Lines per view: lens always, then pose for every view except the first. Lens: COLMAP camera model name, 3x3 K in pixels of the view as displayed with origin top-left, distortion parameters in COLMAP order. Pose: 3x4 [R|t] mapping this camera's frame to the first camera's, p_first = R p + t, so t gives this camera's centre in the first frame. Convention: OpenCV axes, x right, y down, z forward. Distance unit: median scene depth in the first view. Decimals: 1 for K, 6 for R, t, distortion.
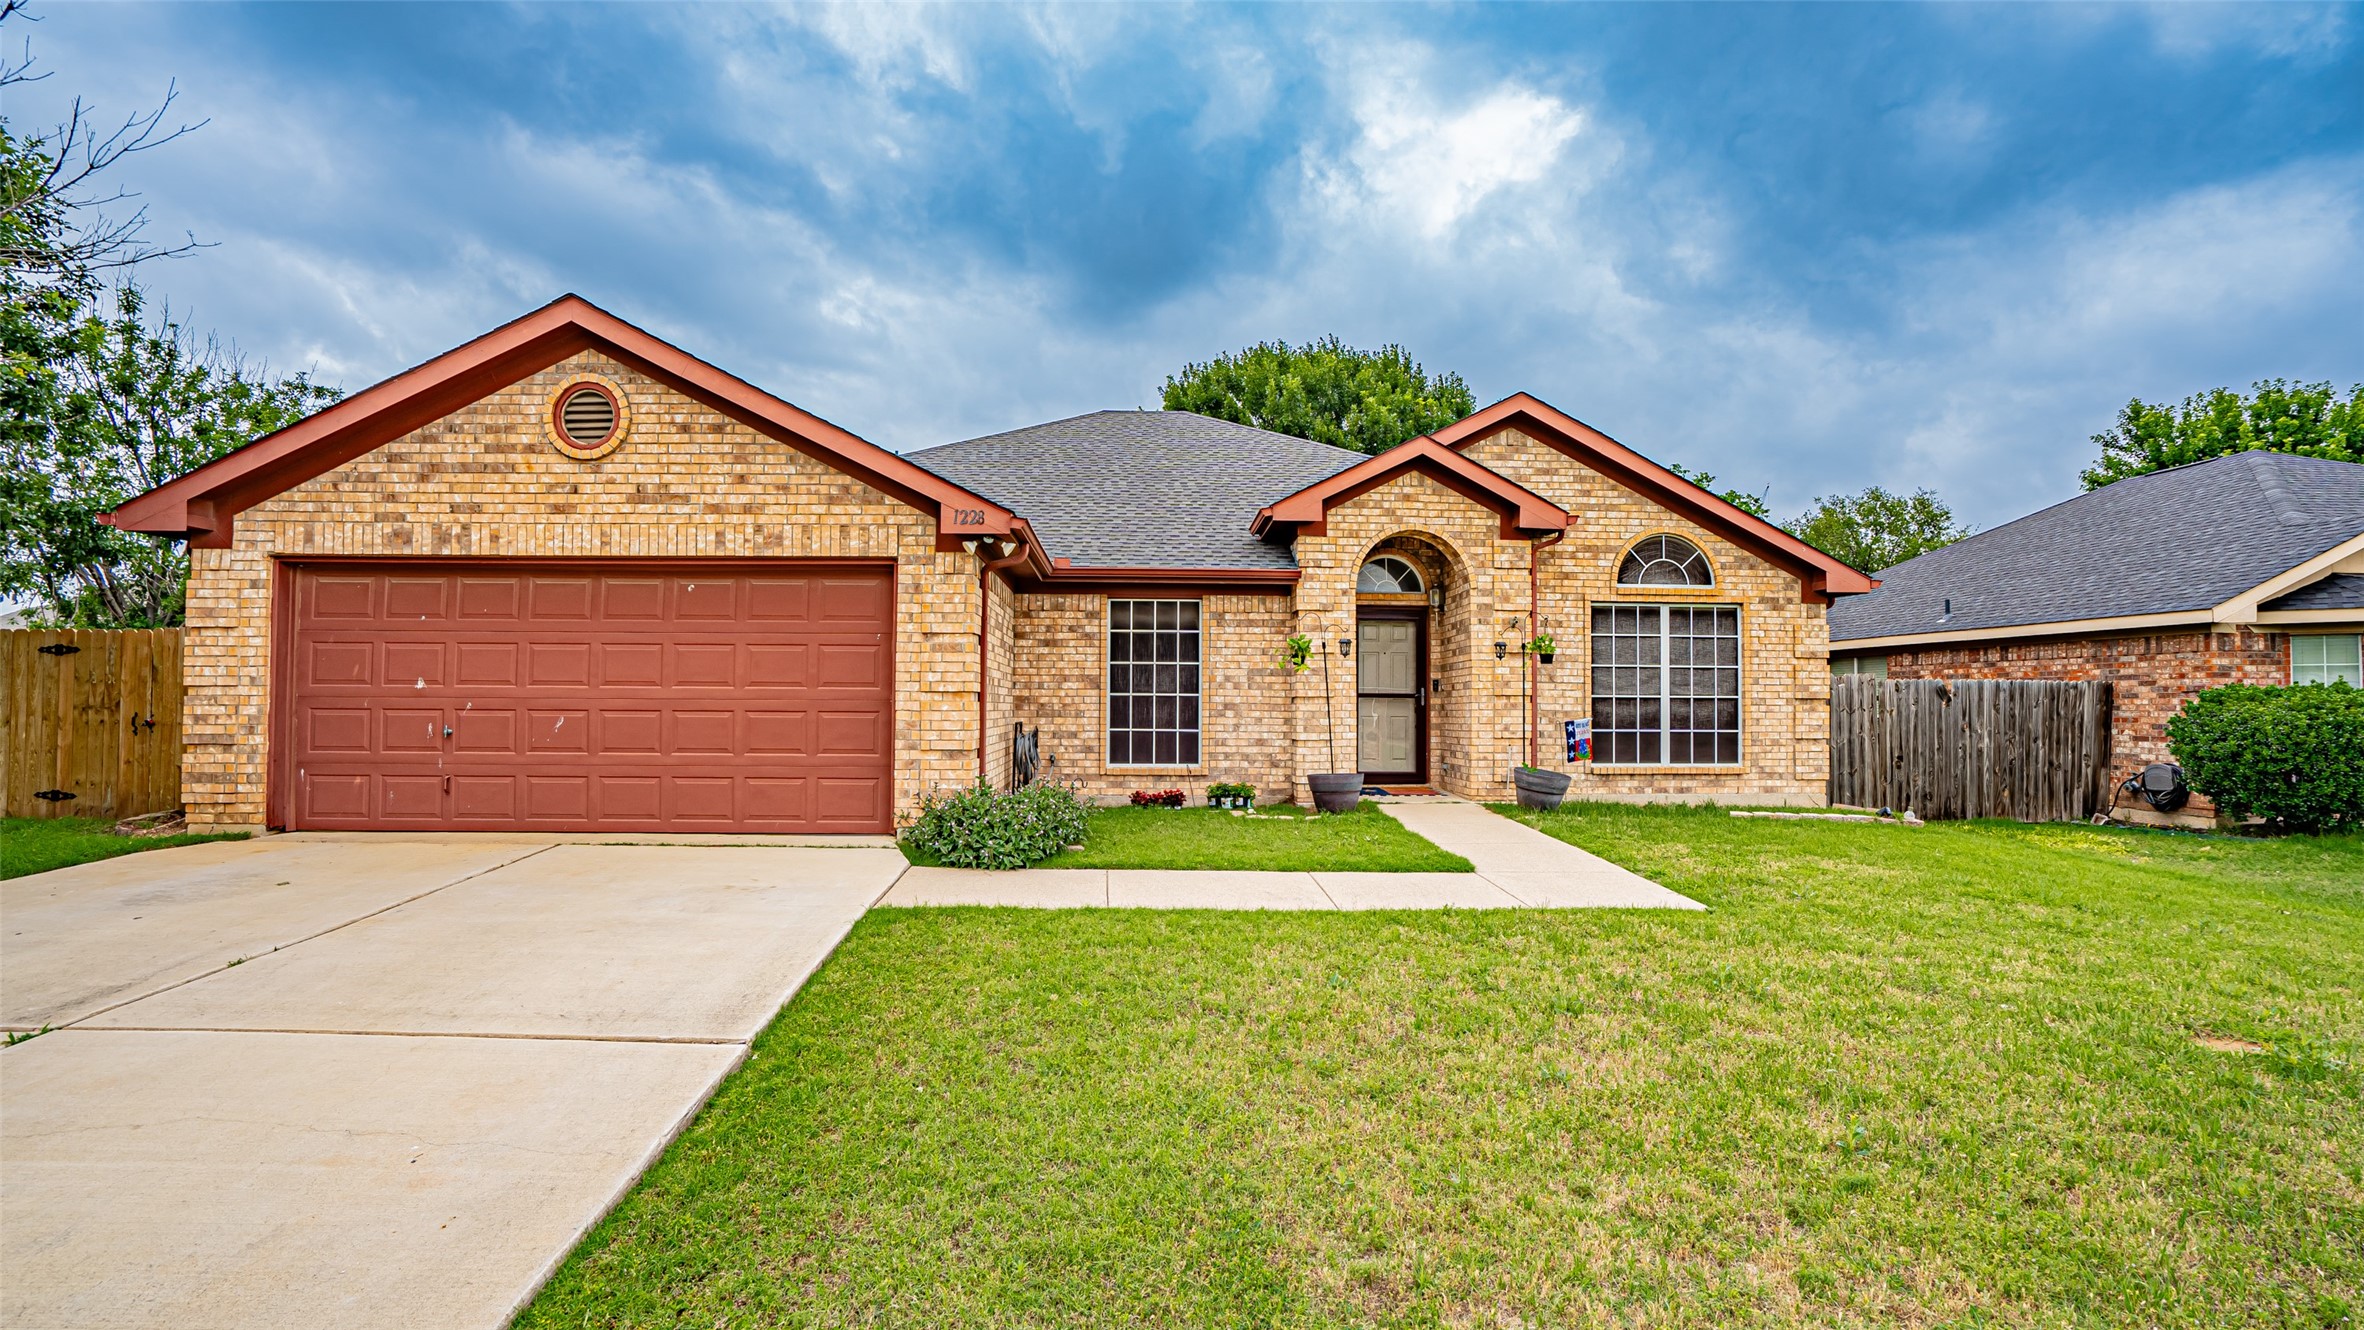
lens RADIAL K [[1069.6, 0, 1155.2], [0, 1069.6, 668.8], [0, 0, 1]] dist [-0.008134, 0.002869]
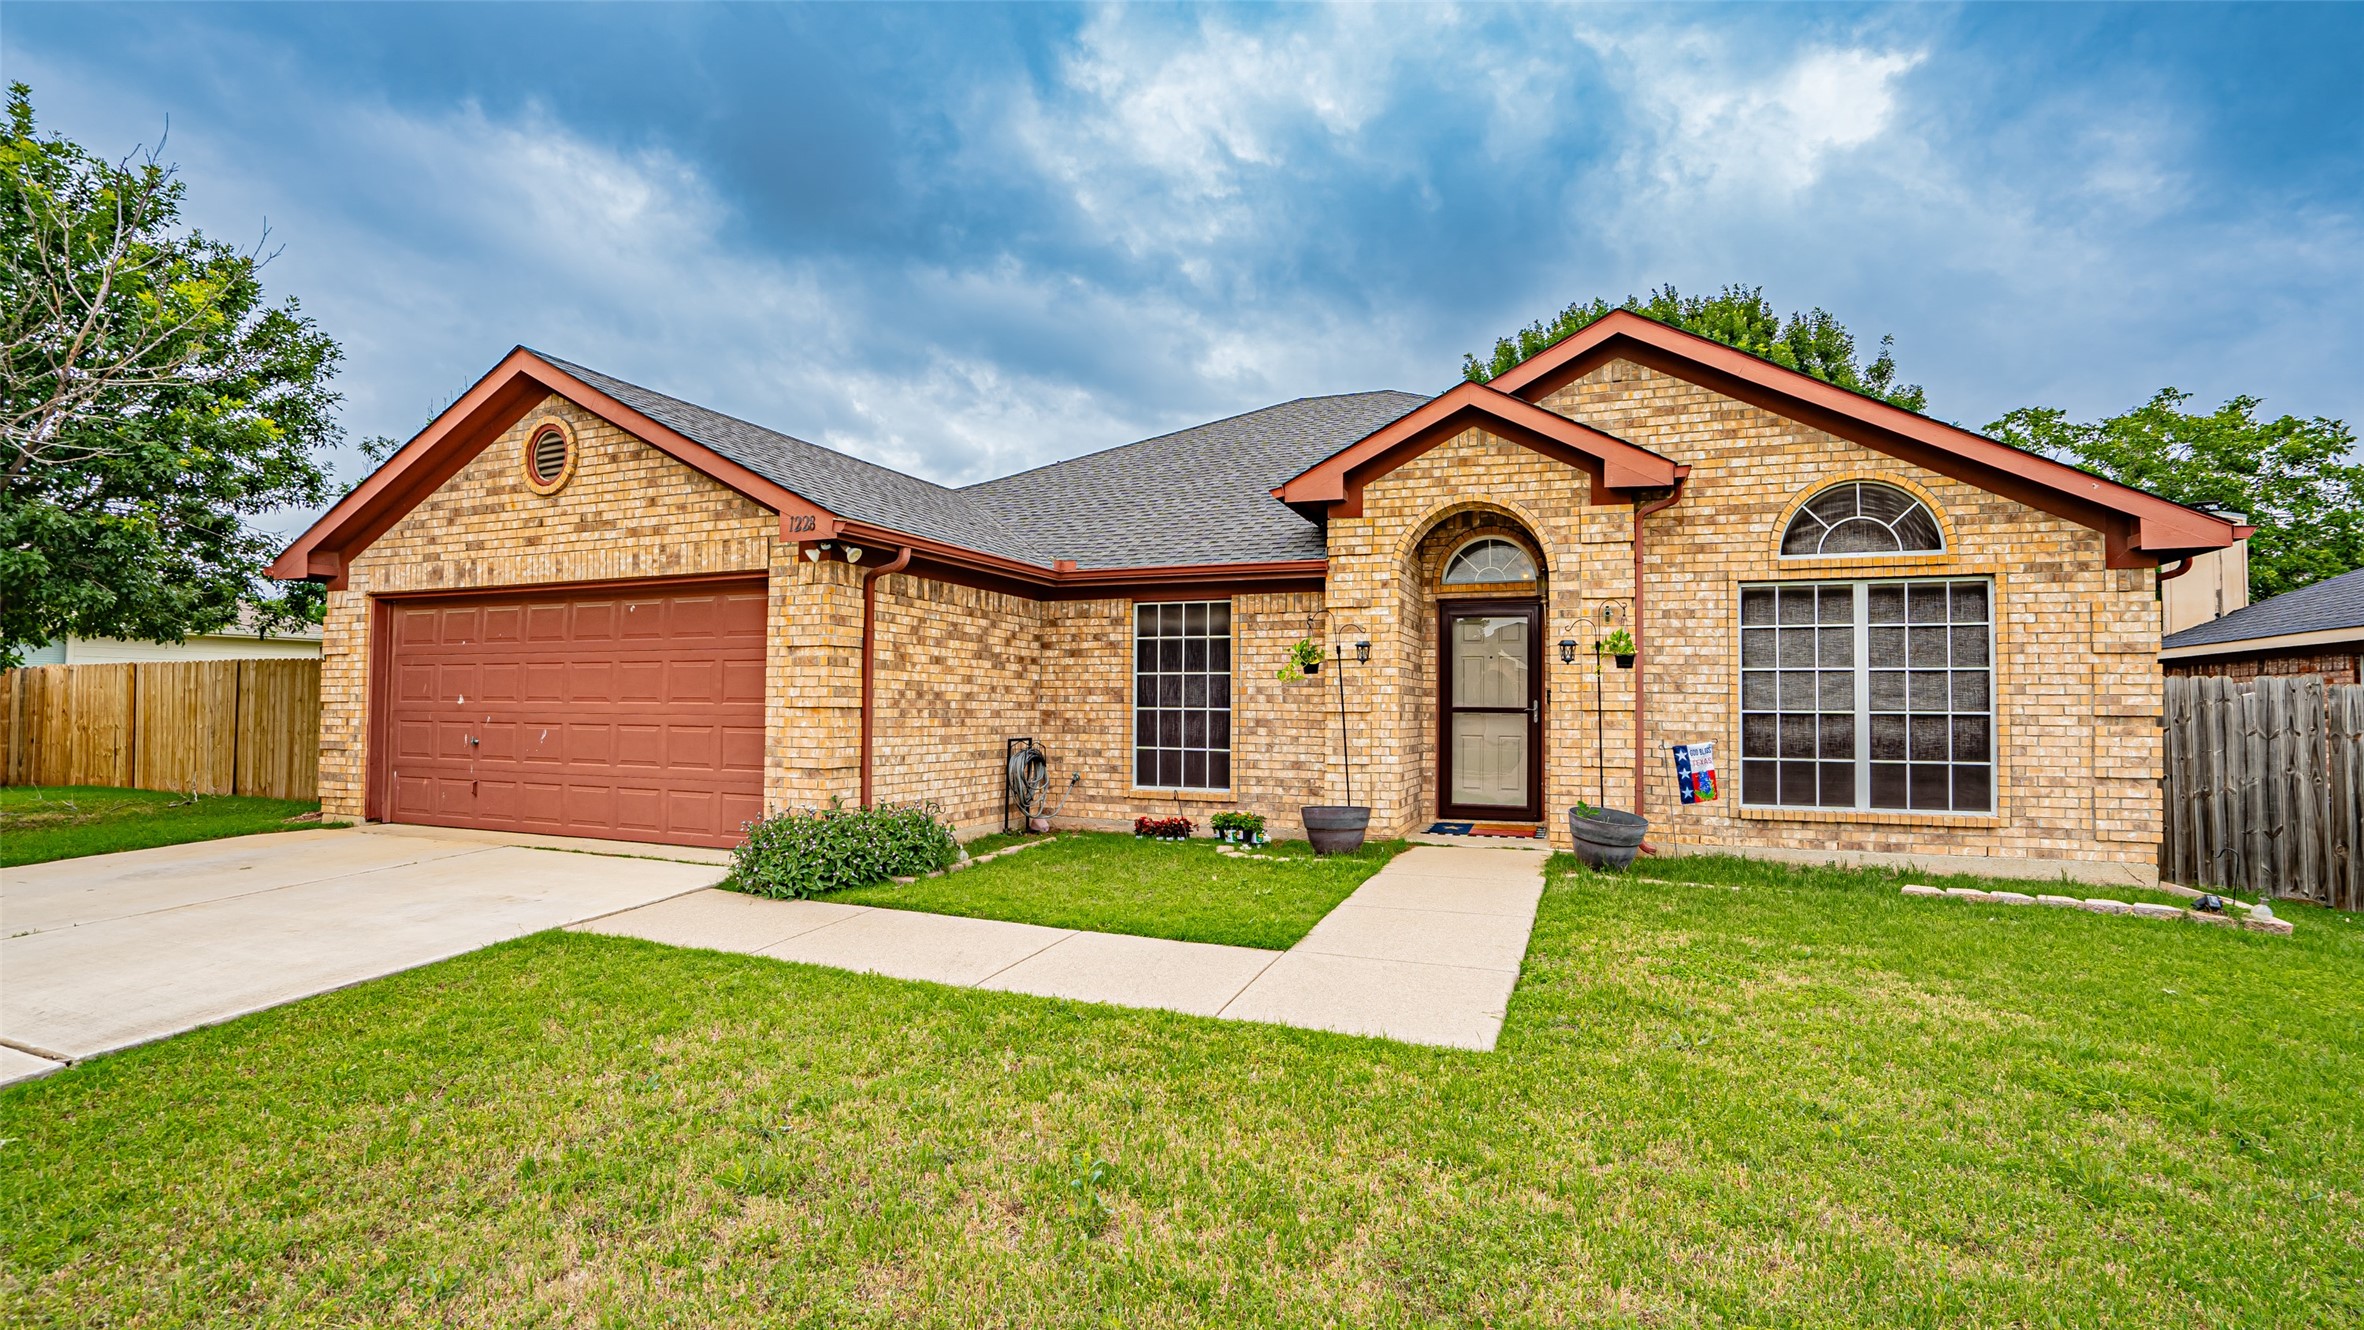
lens RADIAL K [[1069.6, 0, 1188.2], [0, 1069.6, 671.1], [0, 0, 1]] dist [-0.008134, 0.002869]
pose [[0.916623, -0.013014, -0.399541, 0.364047], [0.010082, 0.999905, -0.009440, 0.001147], [0.399625, 0.004625, 0.916667, 0.188253]]
